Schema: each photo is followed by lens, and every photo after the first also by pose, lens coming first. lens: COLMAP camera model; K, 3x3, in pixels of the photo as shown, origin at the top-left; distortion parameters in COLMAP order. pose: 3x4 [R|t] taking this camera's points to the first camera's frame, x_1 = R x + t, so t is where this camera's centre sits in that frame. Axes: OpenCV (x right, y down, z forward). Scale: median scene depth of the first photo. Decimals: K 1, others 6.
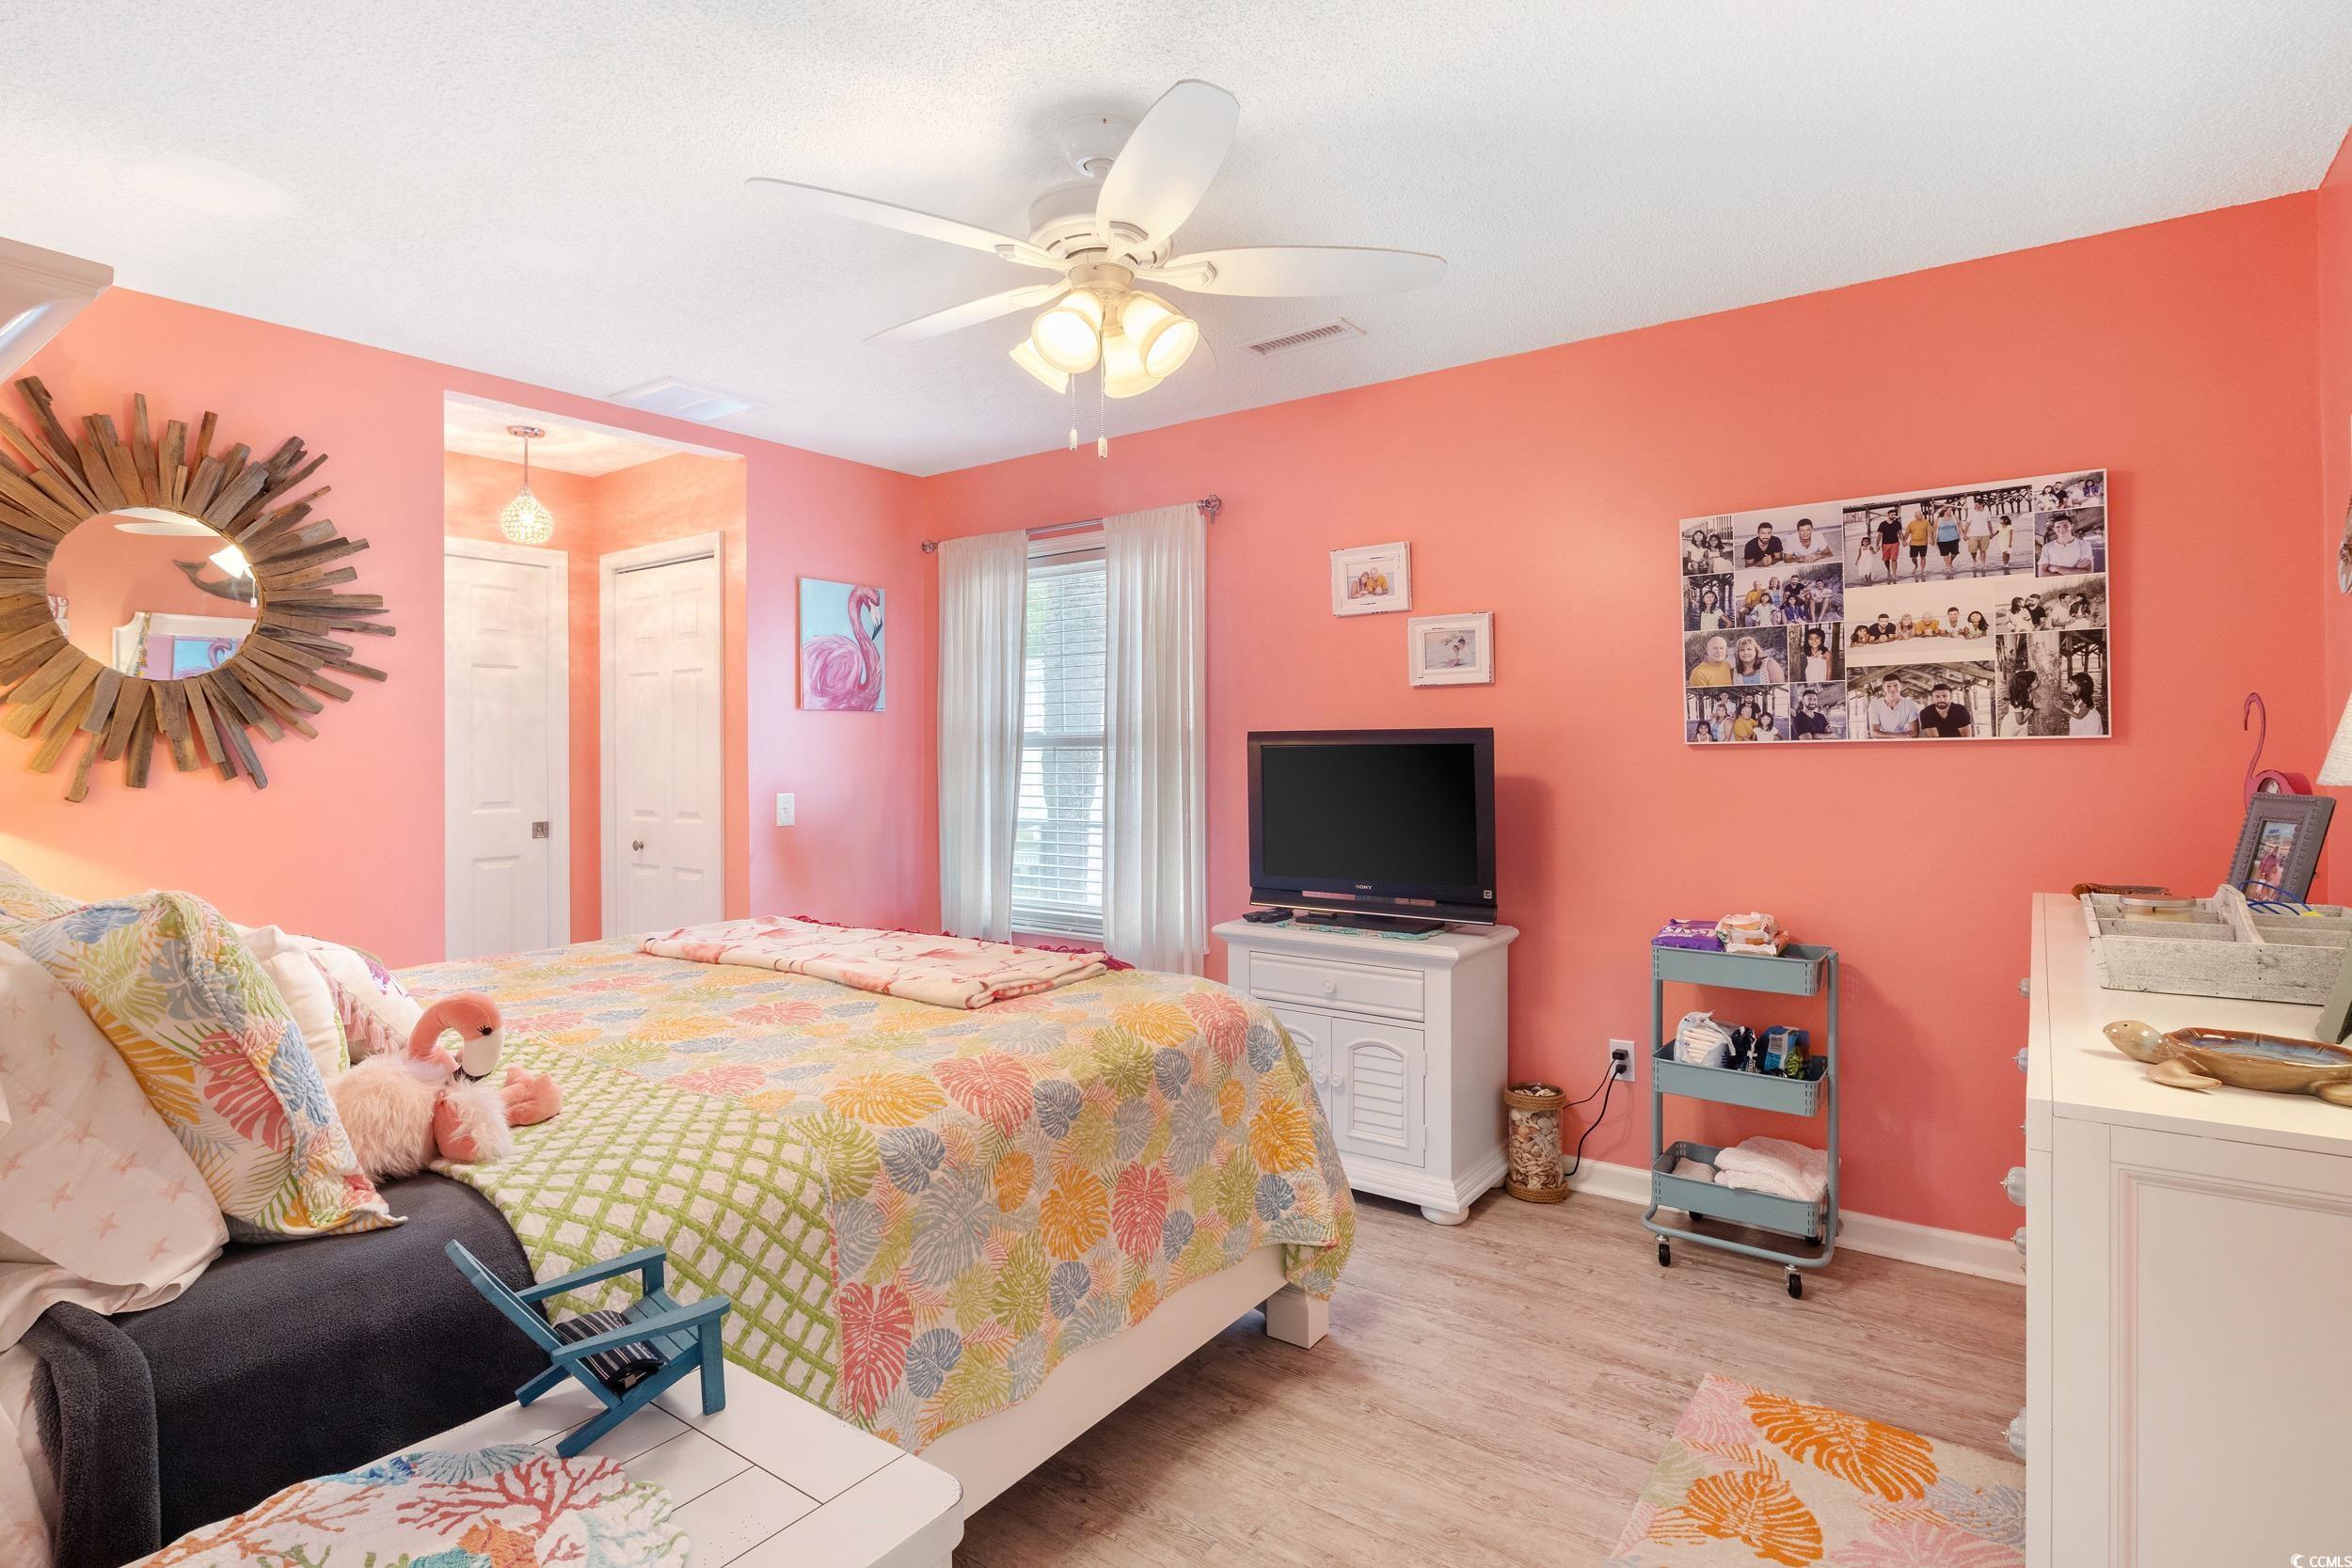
lens RADIAL K [[1182.3, 0, 1174.9], [0, 1182.3, 763.4], [0, 0, 1]] dist [-0.000187, 0.000519]
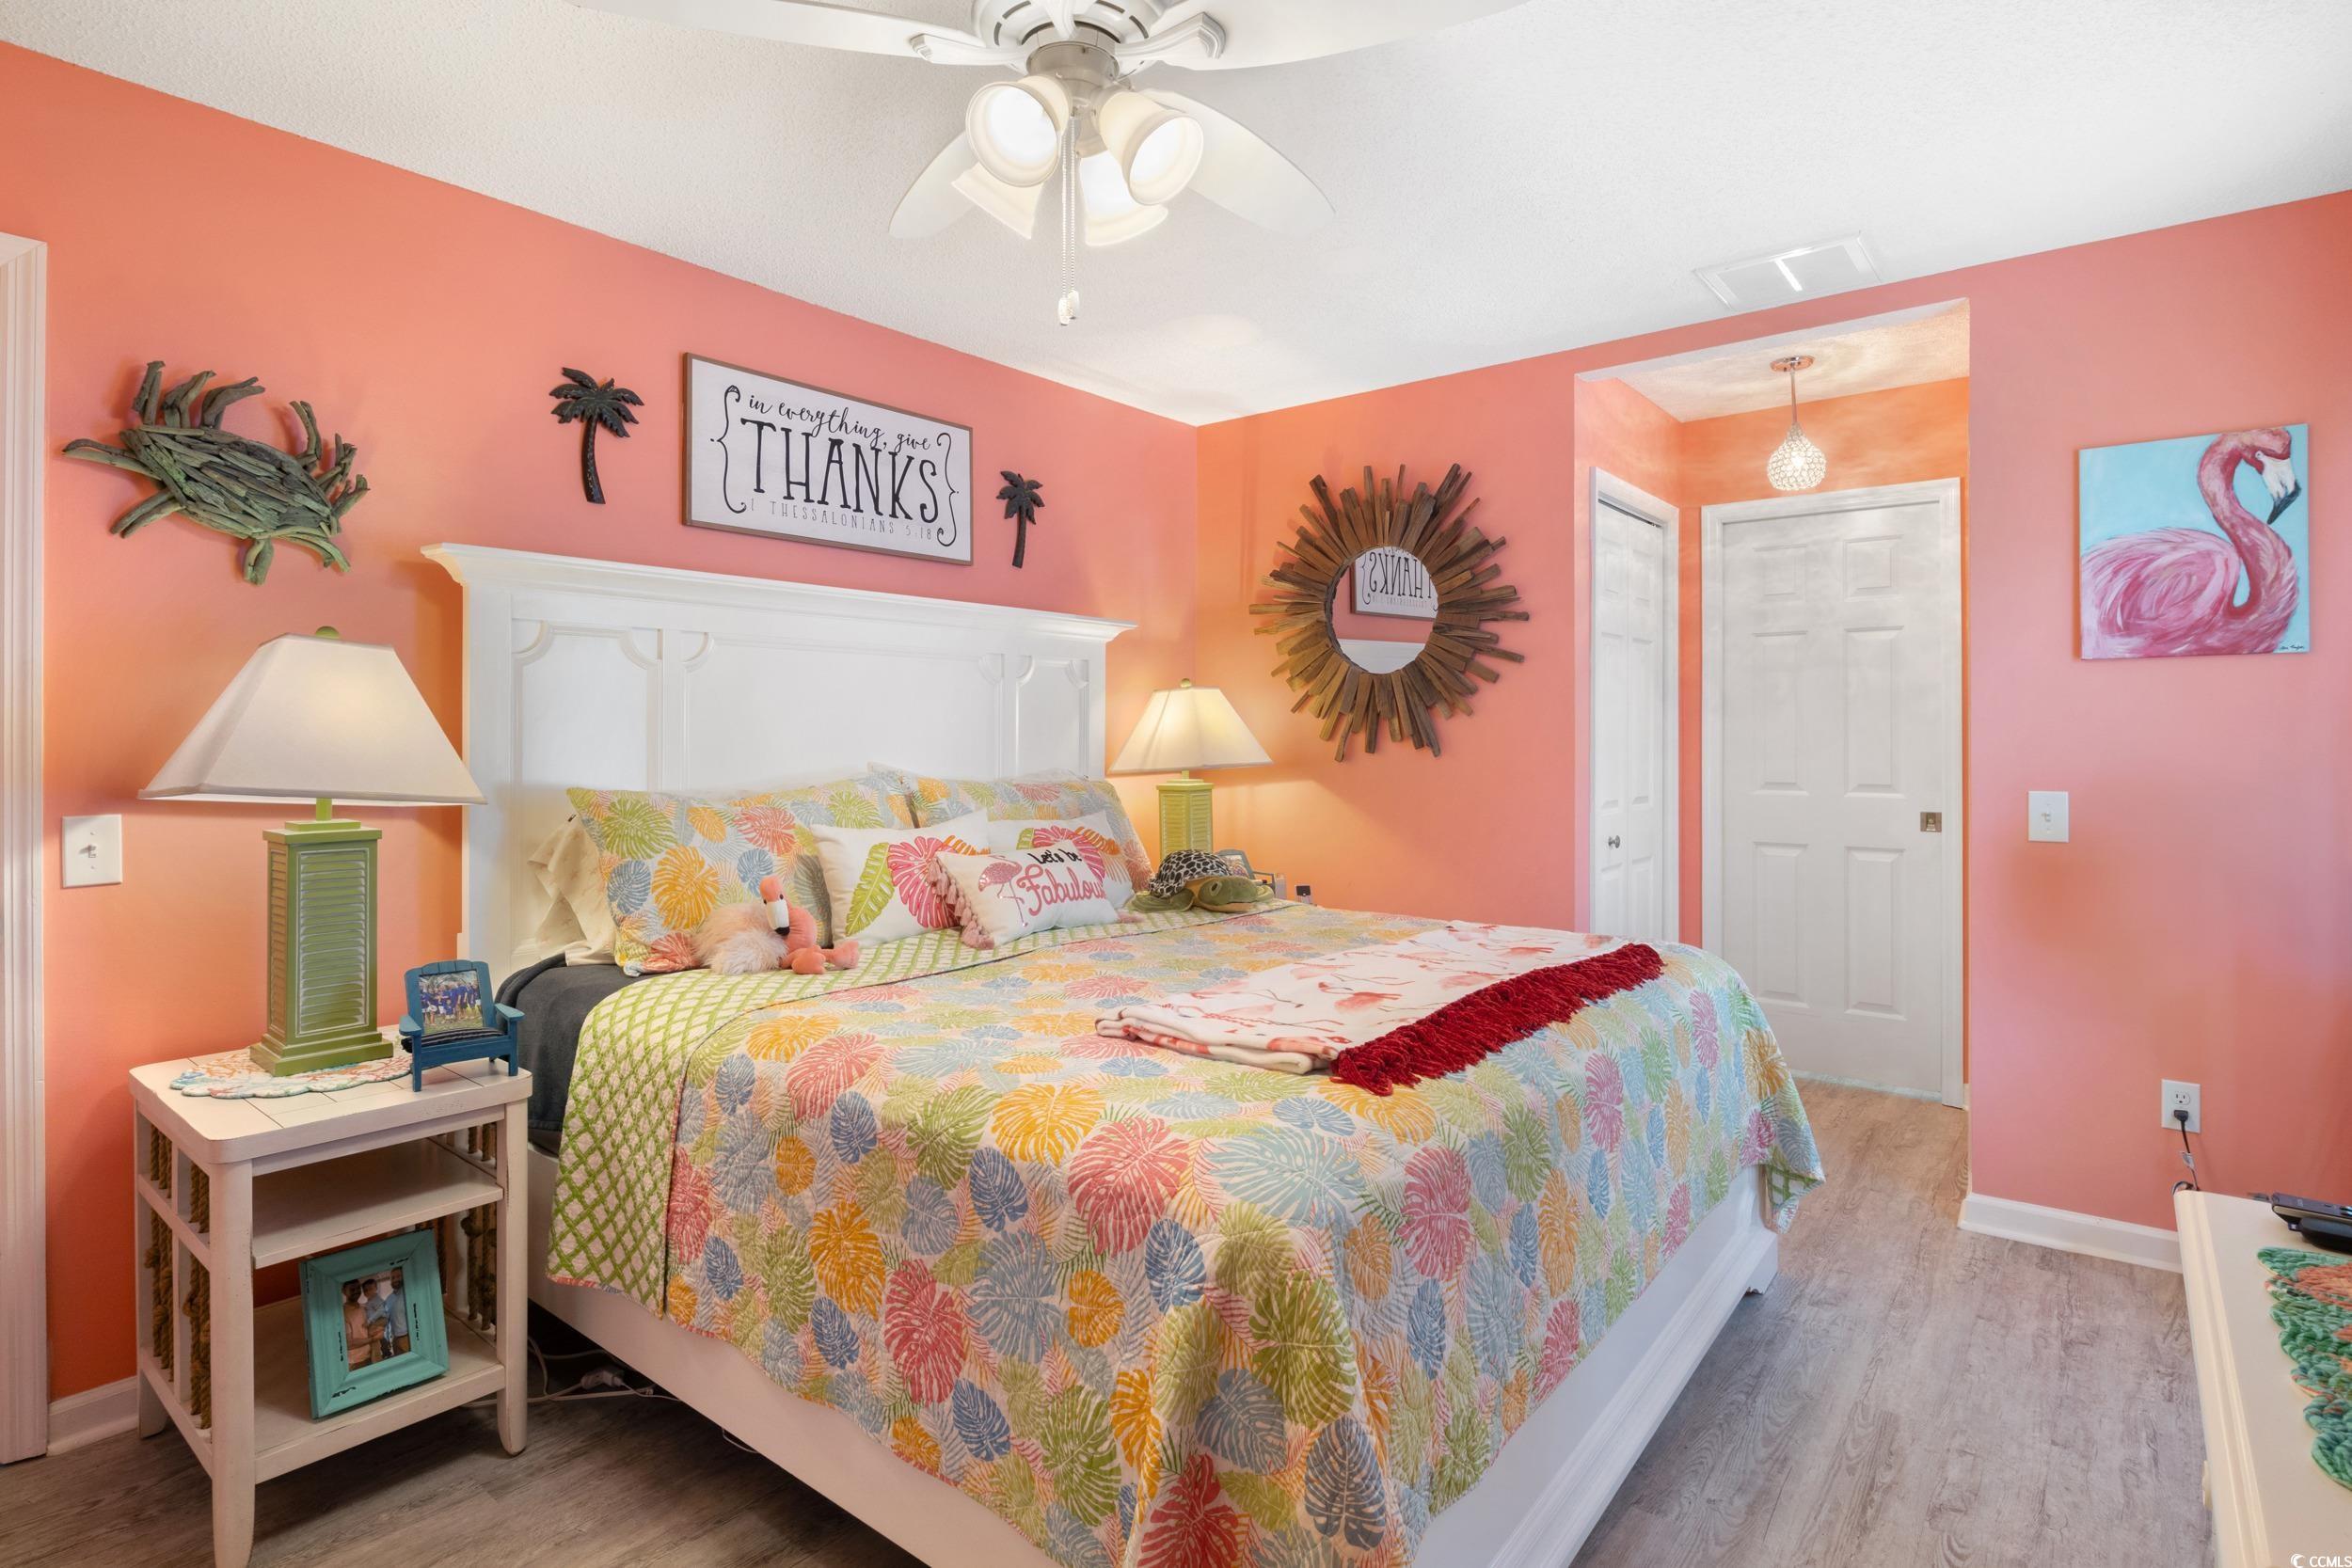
lens RADIAL K [[1182.3, 0, 1195.1], [0, 1182.3, 745.6], [0, 0, 1]] dist [-0.000187, 0.000519]
pose [[-0.031621, 0.015227, -0.999384, 0.453093], [-0.010180, 0.999827, 0.015556, -0.006784], [0.999448, 0.010666, -0.031461, 0.755183]]
